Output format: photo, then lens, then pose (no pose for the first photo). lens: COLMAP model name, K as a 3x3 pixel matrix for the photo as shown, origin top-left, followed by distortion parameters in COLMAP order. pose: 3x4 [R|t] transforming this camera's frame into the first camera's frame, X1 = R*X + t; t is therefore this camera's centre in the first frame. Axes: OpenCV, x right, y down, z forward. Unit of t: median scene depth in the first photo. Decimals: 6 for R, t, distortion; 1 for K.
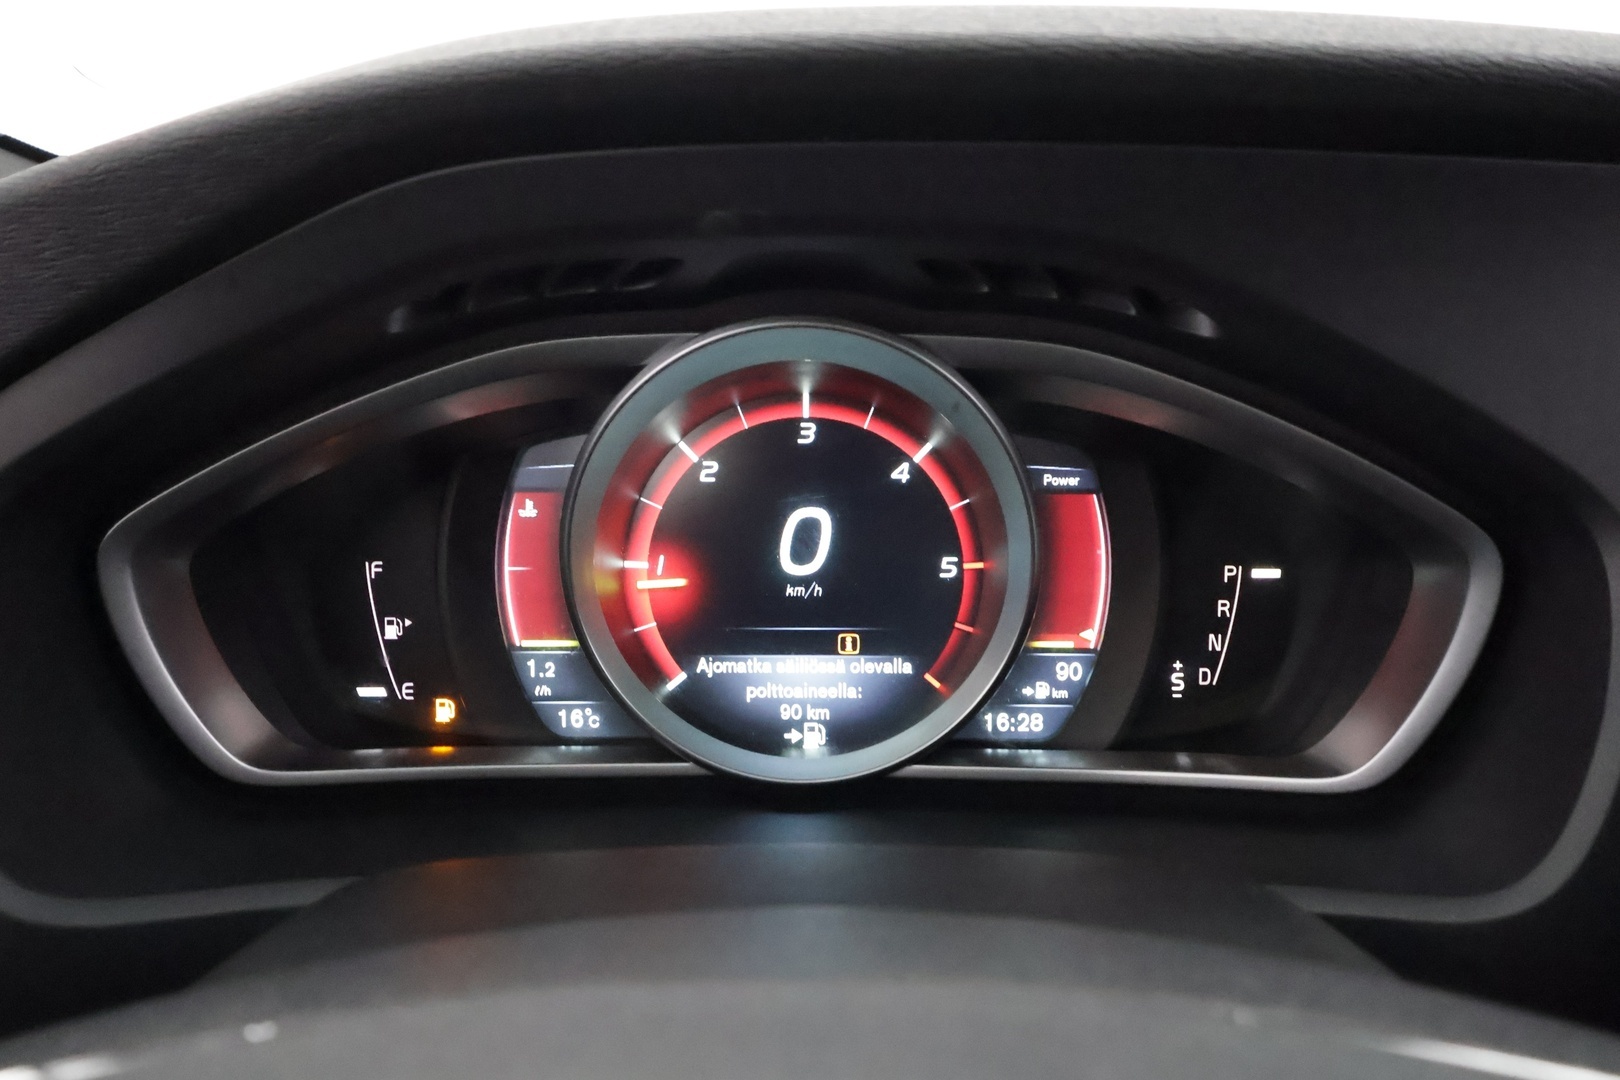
lens RADIAL K [[1317.9, 0, 801.7], [0, 1317.9, 545.0], [0, 0, 1]] dist [0.009166, -0.010707]
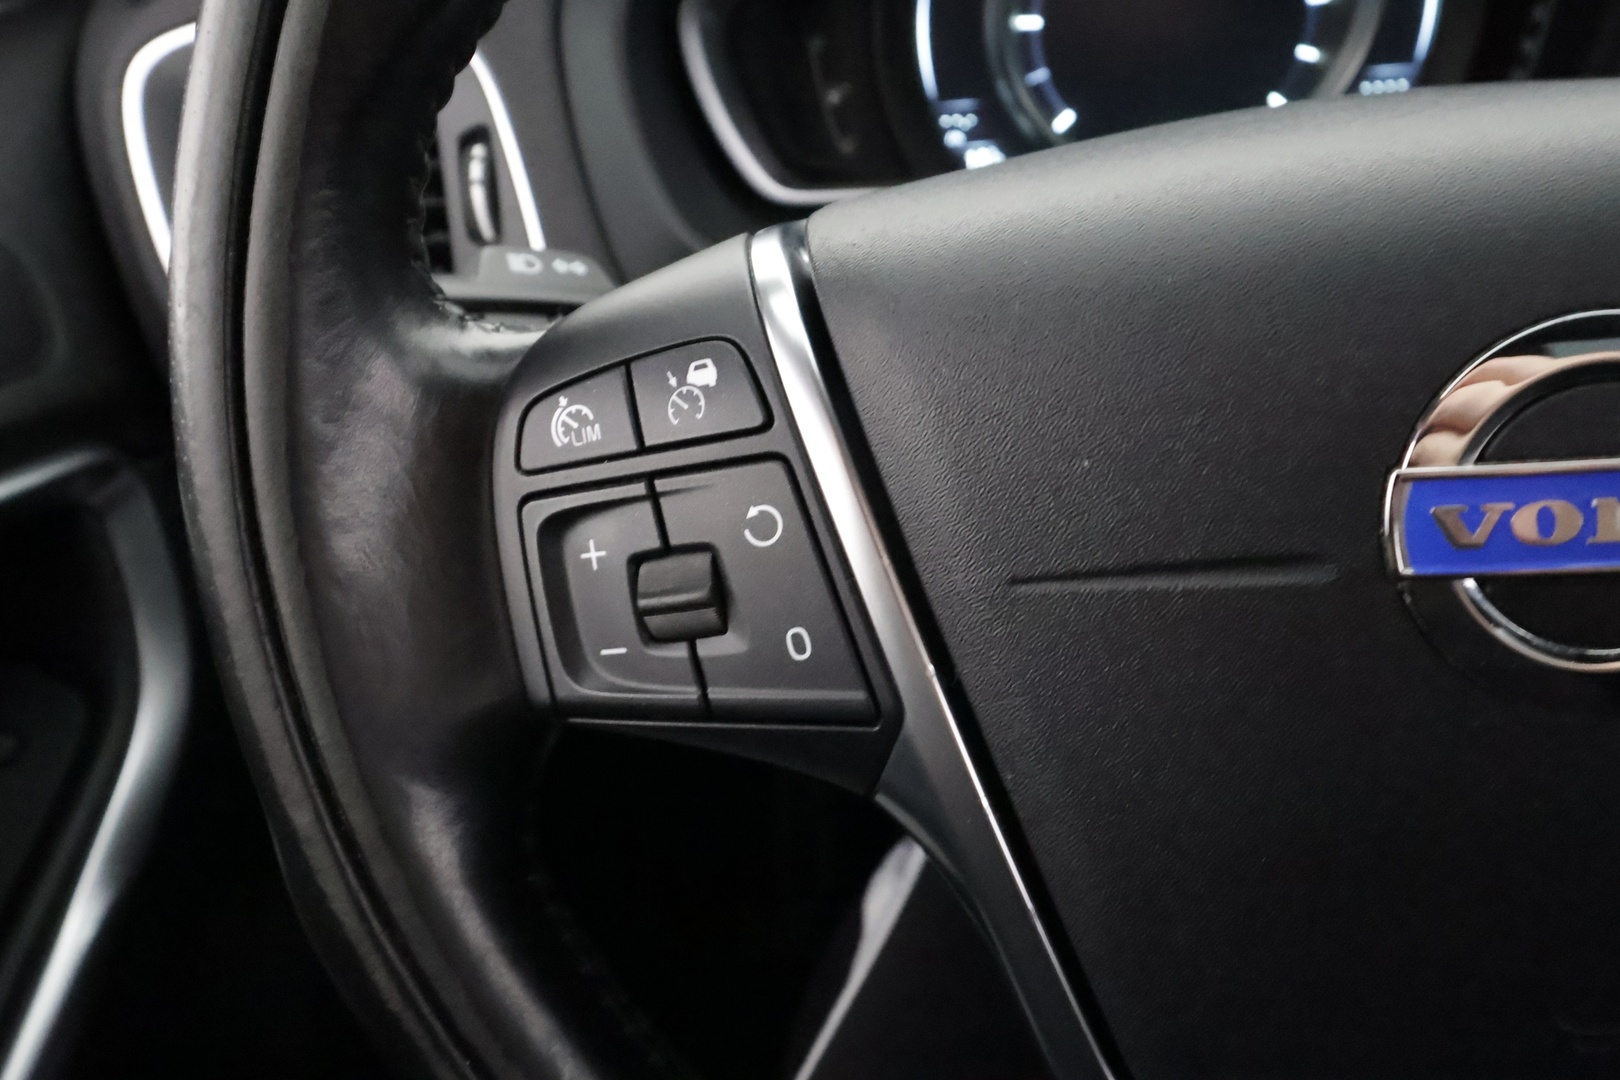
lens RADIAL K [[1317.9, 0, 825.4], [0, 1317.9, 537.6], [0, 0, 1]] dist [0.009166, -0.010707]
pose [[0.993133, -0.050026, -0.105759, -0.219644], [0.078569, 0.954978, 0.286084, 0.111417], [0.086686, -0.292429, 0.952350, -0.325299]]
